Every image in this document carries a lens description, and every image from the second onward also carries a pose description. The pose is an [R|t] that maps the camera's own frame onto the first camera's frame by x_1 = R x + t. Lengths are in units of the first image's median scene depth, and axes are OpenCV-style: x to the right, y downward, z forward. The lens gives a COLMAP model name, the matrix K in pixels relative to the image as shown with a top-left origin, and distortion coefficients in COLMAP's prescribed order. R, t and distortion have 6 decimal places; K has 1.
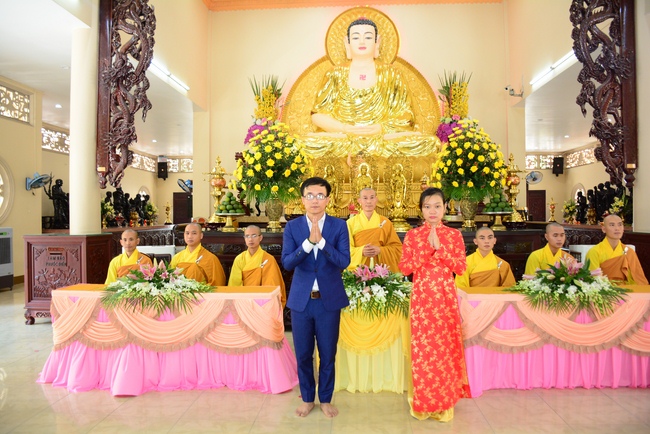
lens RADIAL K [[502.2, 0, 323.7], [0, 502.2, 216.5], [0, 0, 1]] dist [-0.157119, 0.102419]
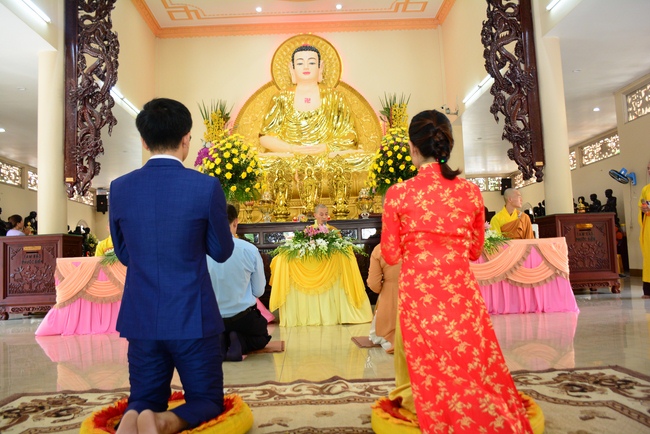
lens RADIAL K [[553.8, 0, 323.6], [0, 553.8, 217.5], [0, 0, 1]] dist [-0.122369, 0.136190]
pose [[0.994896, -0.029145, 0.096604, -0.013006], [0.036966, 0.996095, -0.080179, 0.104357], [-0.093890, 0.083341, 0.992088, -0.241513]]
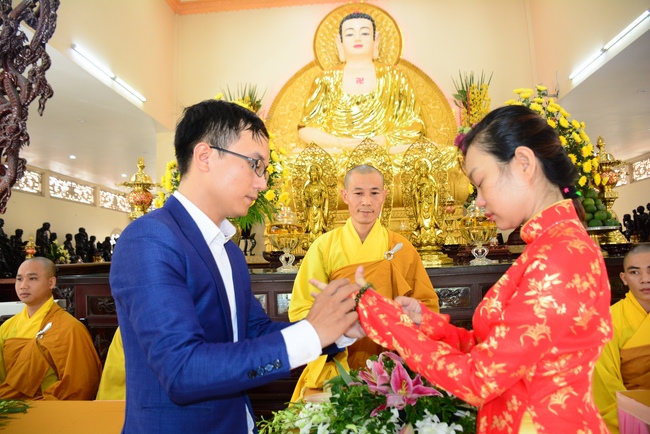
lens RADIAL K [[502.2, 0, 323.7], [0, 502.2, 216.5], [0, 0, 1]] dist [-0.157119, 0.102419]
pose [[0.999523, -0.030851, 0.001036, 0.019704], [0.030824, 0.995745, -0.086846, 0.015505], [0.001648, 0.086837, 0.996221, 0.351632]]
